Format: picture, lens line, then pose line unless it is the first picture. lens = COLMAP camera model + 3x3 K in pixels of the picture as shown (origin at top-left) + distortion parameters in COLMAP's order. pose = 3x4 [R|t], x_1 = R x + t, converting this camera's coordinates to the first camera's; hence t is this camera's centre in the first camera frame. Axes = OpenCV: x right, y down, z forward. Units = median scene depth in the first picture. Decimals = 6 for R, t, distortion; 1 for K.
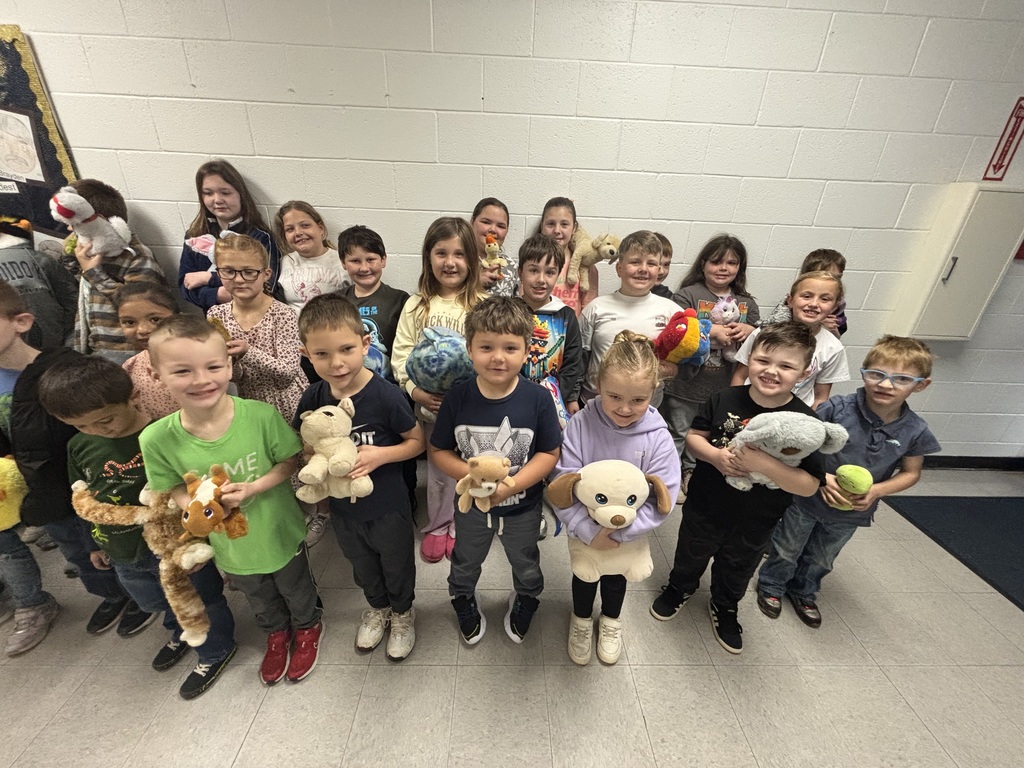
lens RADIAL K [[413.3, 0, 511.2], [0, 413.3, 390.6], [0, 0, 1]] dist [0.000050, 0.000193]
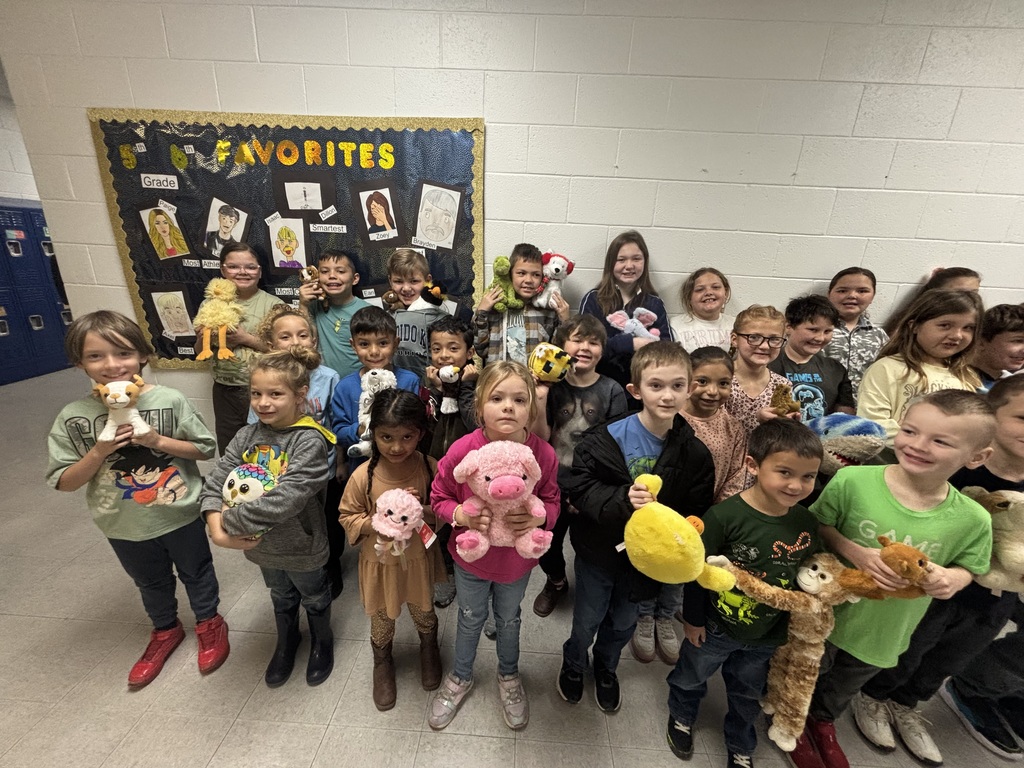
lens RADIAL K [[405.3, 0, 512.0], [0, 405.3, 384.0], [0, 0, 1]] dist [-0.000117, 0.000085]
pose [[0.997426, 0.030885, -0.064707, -0.945438], [-0.039160, 0.990634, -0.130809, -0.023396], [0.060061, 0.133006, 0.989294, 0.007204]]
